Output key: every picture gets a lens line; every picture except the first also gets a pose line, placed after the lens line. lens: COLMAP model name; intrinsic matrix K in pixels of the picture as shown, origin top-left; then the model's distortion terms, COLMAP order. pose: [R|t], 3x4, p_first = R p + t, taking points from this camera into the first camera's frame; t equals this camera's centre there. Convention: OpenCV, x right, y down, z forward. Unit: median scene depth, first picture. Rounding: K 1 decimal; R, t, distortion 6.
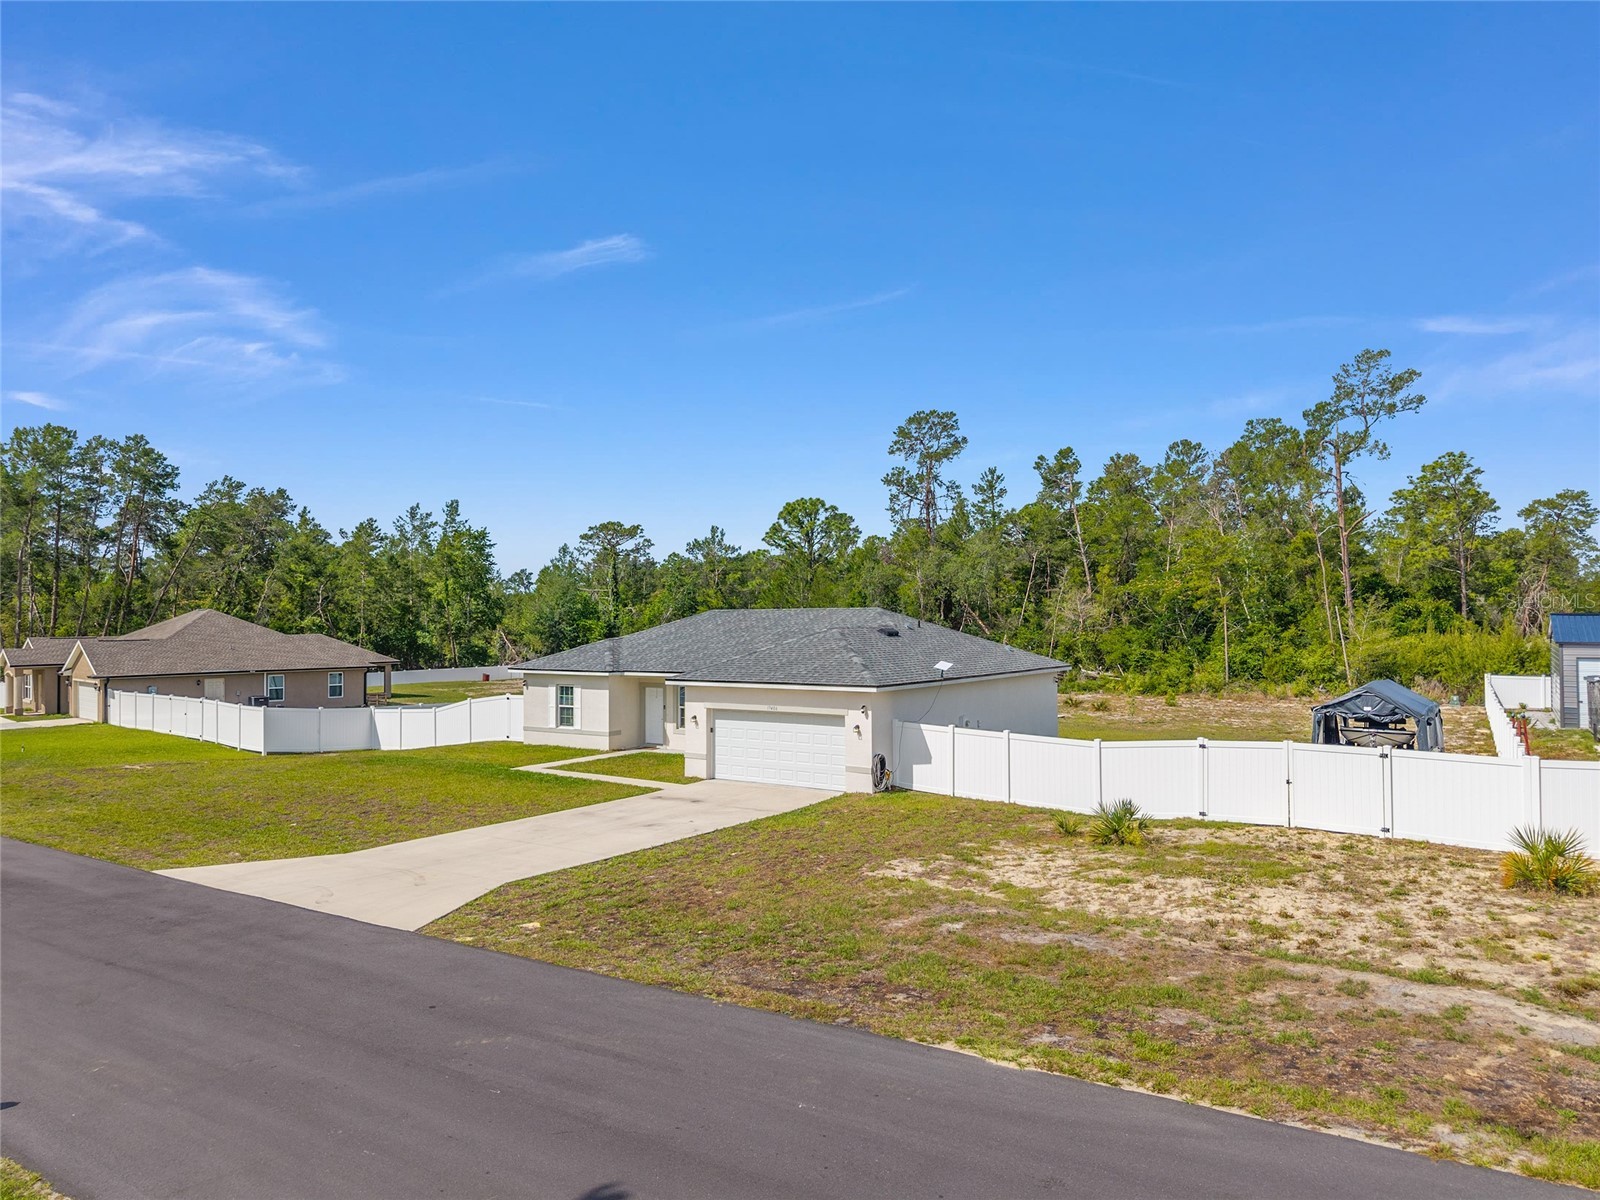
lens RADIAL K [[1068.5, 0, 804.5], [0, 1068.5, 601.9], [0, 0, 1]] dist [0.020308, -0.019673]
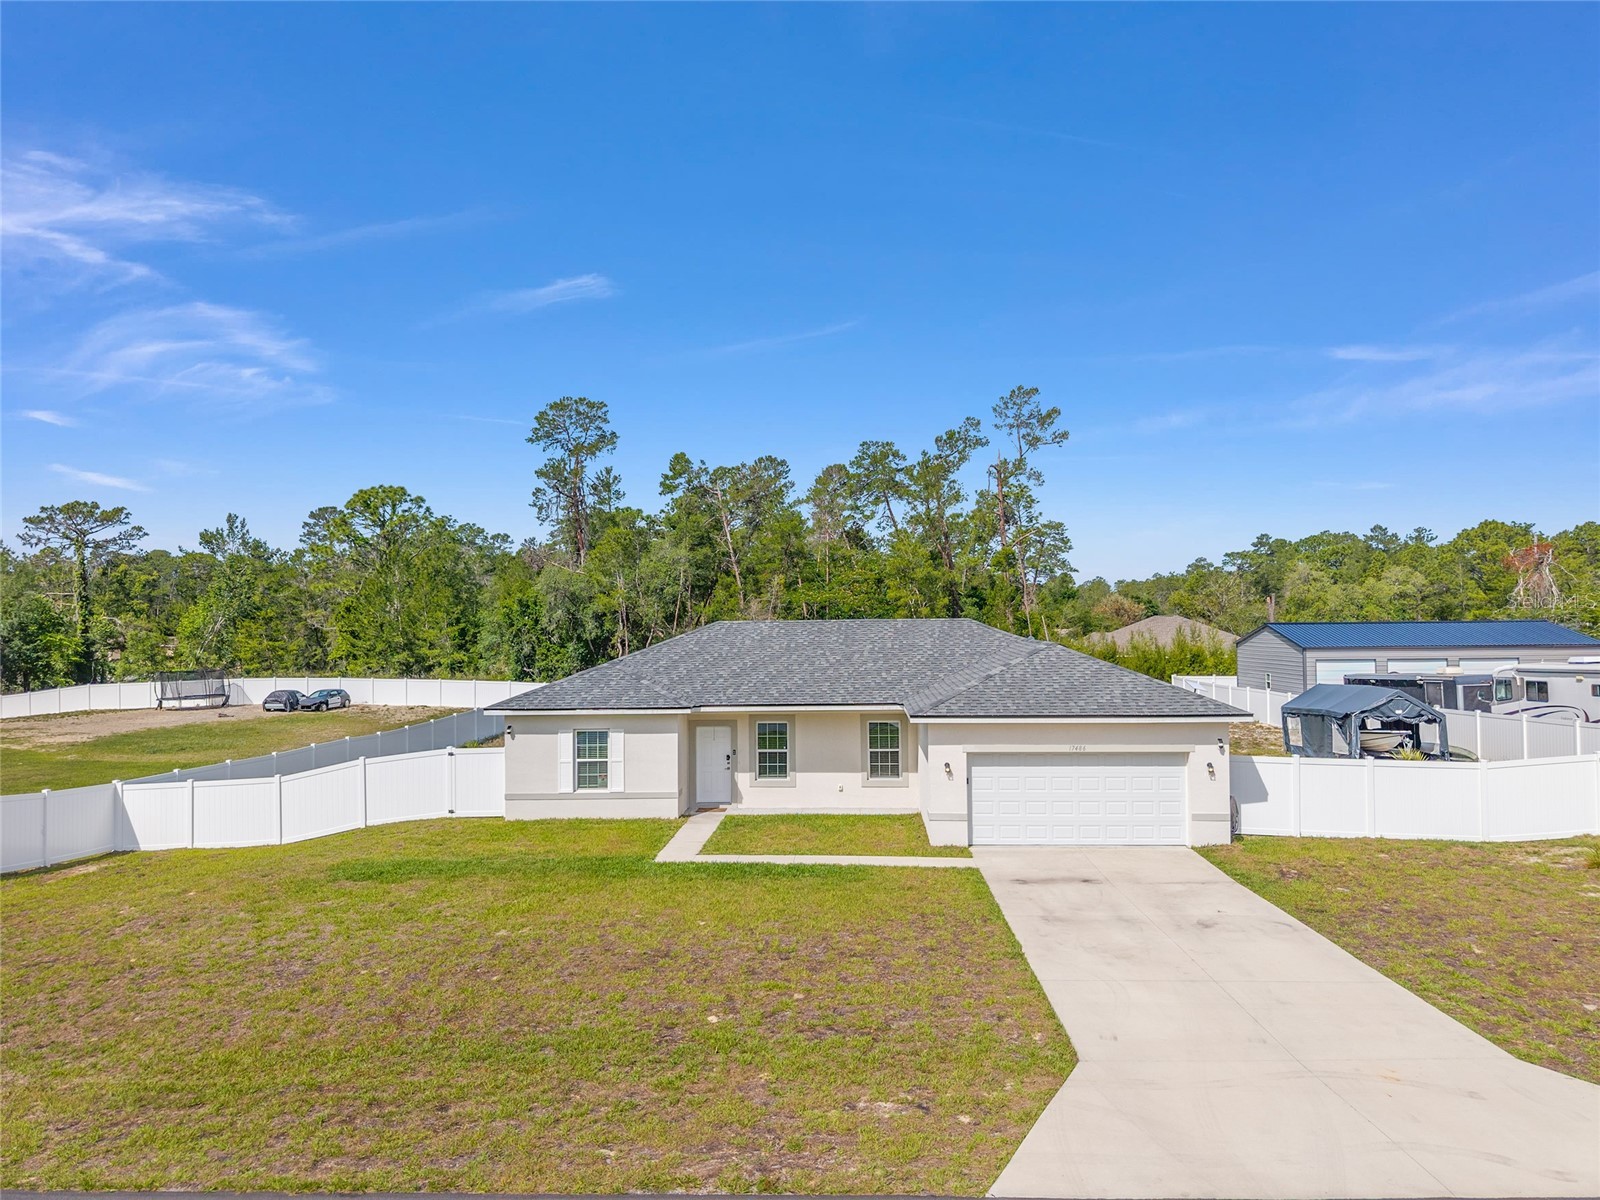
lens RADIAL K [[1068.5, 0, 804.5], [0, 1068.5, 601.9], [0, 0, 1]] dist [0.020308, -0.019673]
pose [[0.849747, 0.007587, 0.527135, -0.256948], [-0.003562, 0.999956, -0.008651, -0.000429], [-0.527178, 0.005474, 0.849737, 0.178023]]
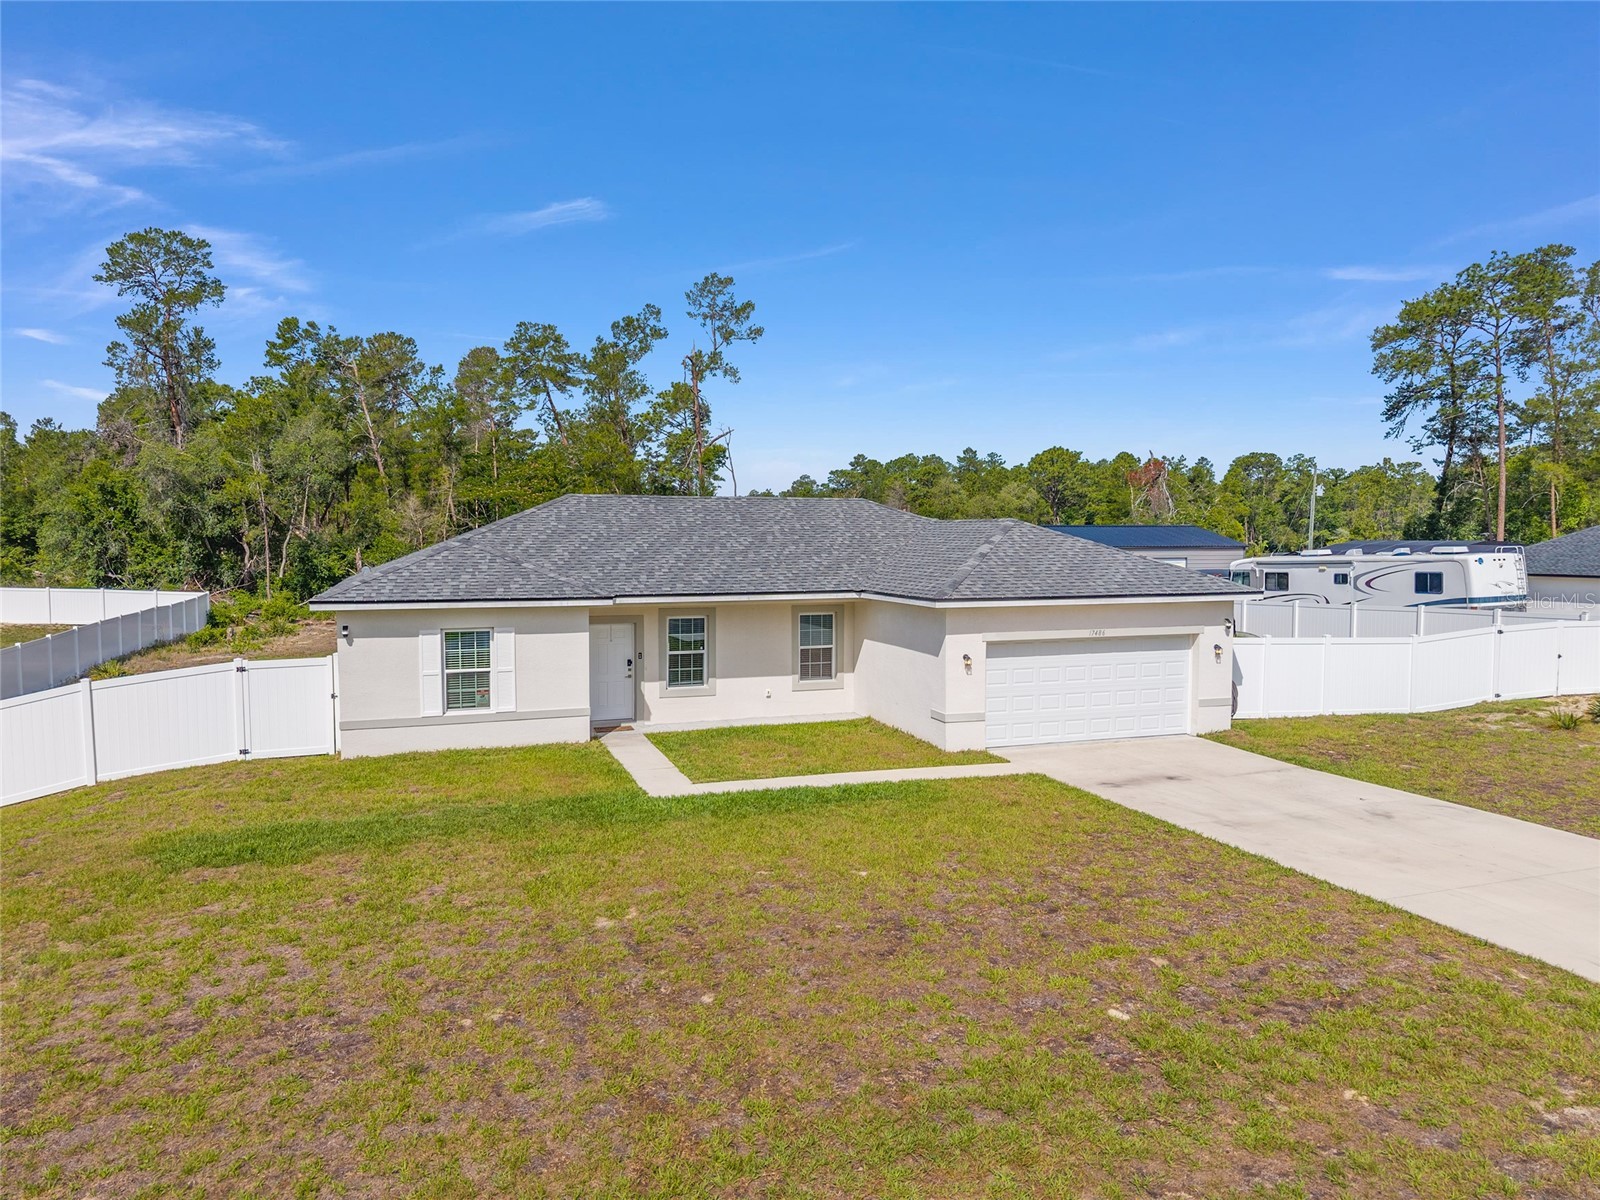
lens RADIAL K [[1068.5, 0, 804.5], [0, 1068.5, 601.9], [0, 0, 1]] dist [0.020308, -0.019673]
pose [[0.584316, -0.043271, 0.810372, -0.294335], [-0.017608, 0.997666, 0.065968, 0.015004], [-0.811335, -0.052815, 0.582190, 0.308377]]
